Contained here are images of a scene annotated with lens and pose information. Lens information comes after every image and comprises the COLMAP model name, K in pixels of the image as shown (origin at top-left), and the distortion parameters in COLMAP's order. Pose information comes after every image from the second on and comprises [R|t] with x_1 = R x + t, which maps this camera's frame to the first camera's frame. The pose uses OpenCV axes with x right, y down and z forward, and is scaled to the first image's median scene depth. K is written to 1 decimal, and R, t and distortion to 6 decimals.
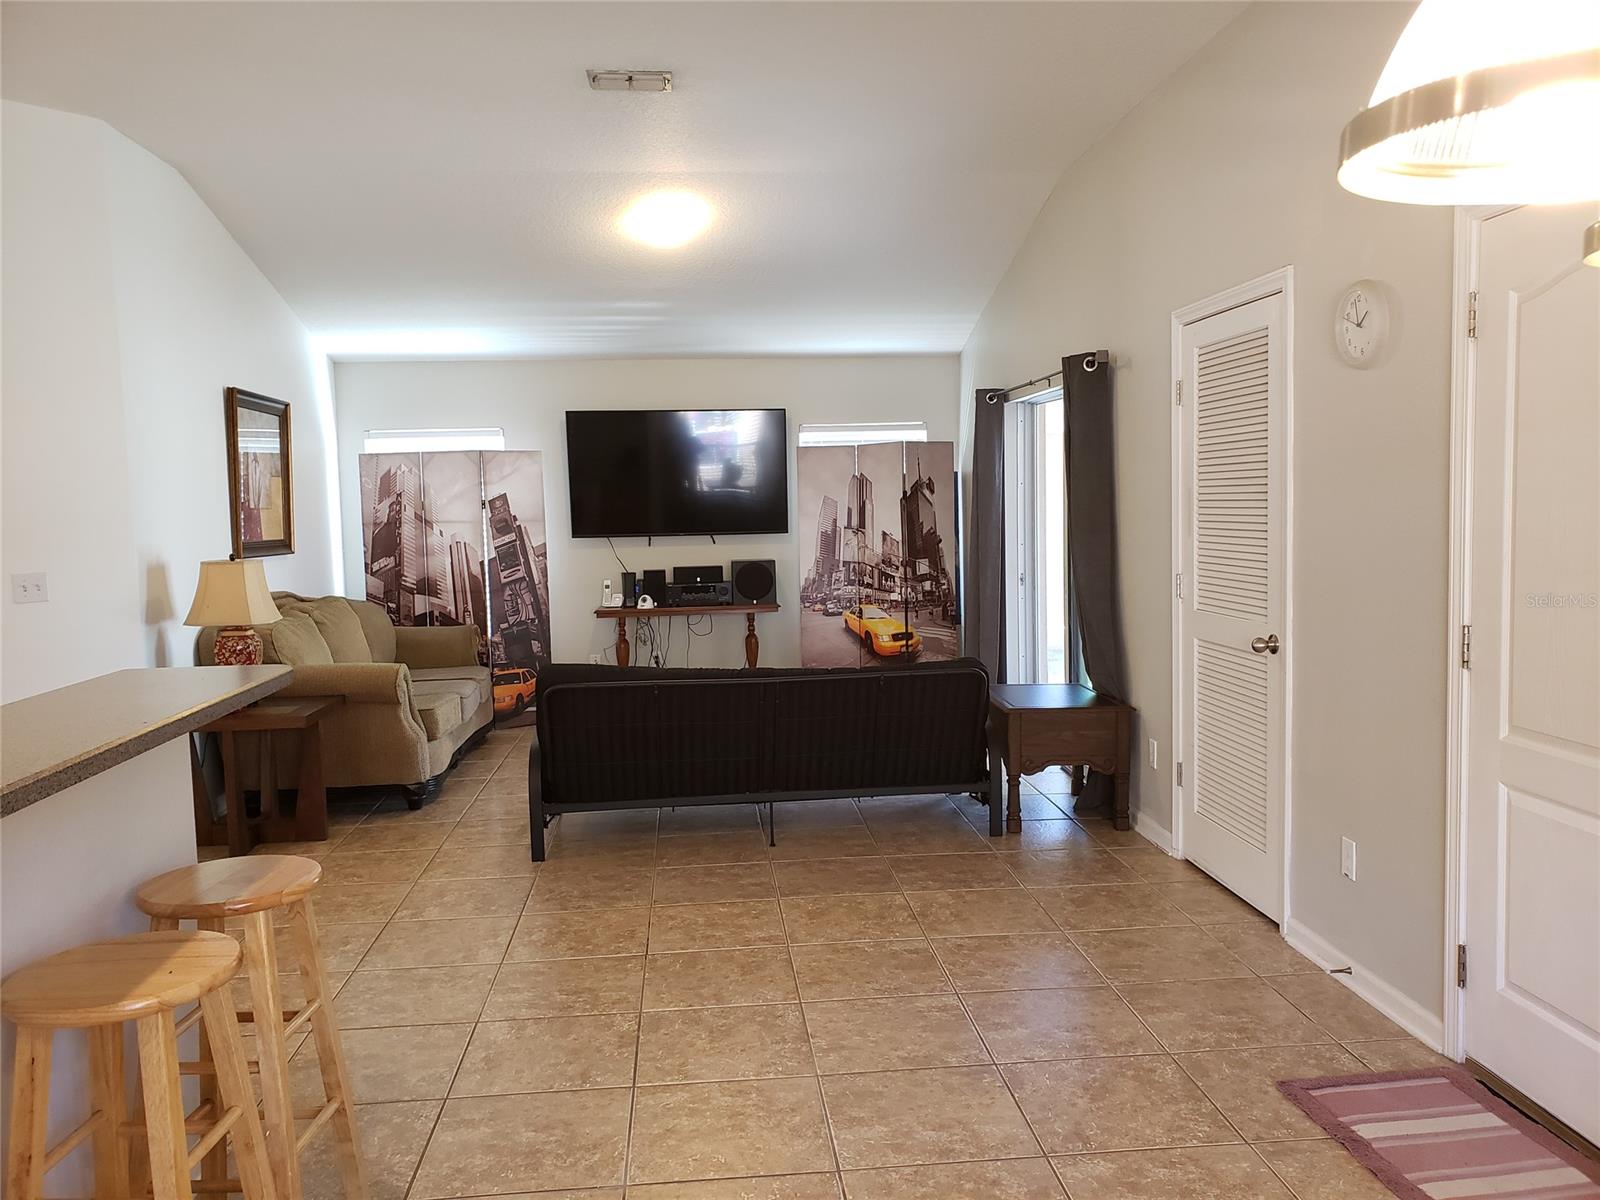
lens RADIAL K [[1257.9, 0, 799.6], [0, 1257.9, 605.2], [0, 0, 1]] dist [0.022364, -0.004764]
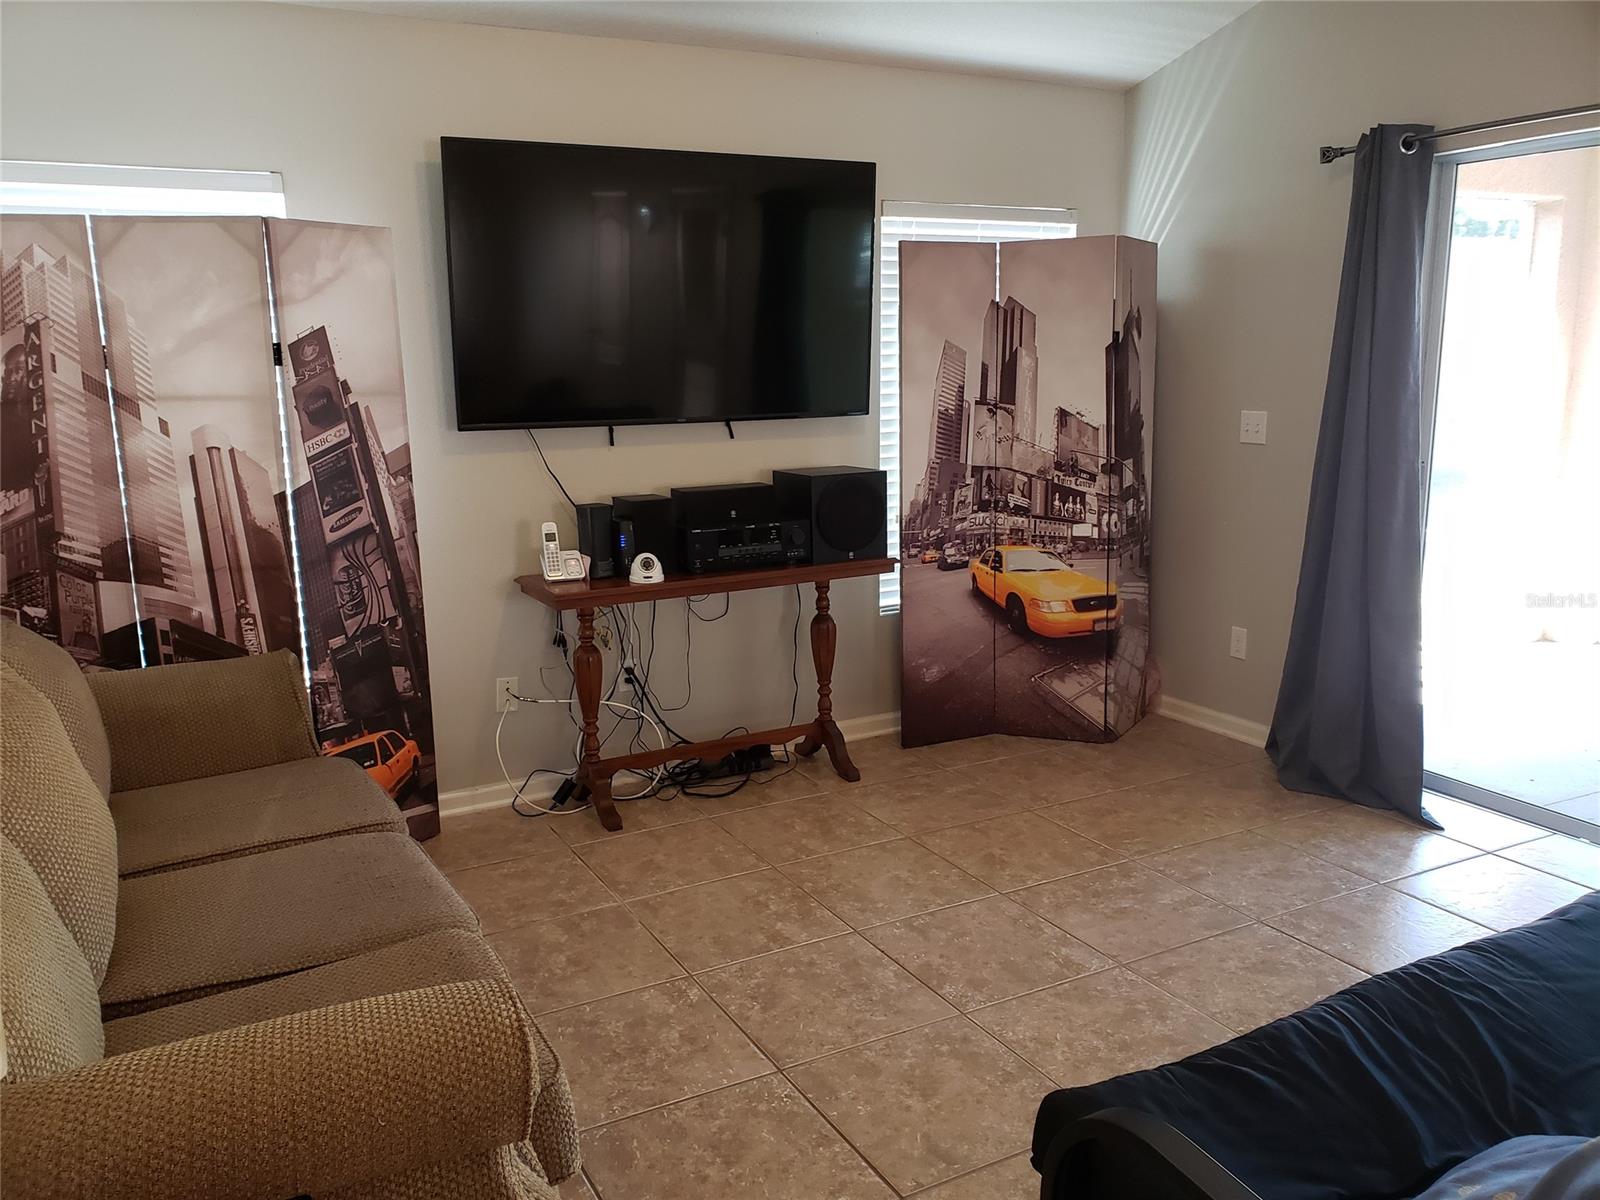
lens RADIAL K [[1257.9, 0, 758.6], [0, 1257.9, 606.1], [0, 0, 1]] dist [0.022364, -0.004764]
pose [[0.937797, -0.065168, 0.341014, -0.243279], [0.029582, 0.993652, 0.108535, -0.037801], [-0.345922, -0.091695, 0.933772, 0.544081]]
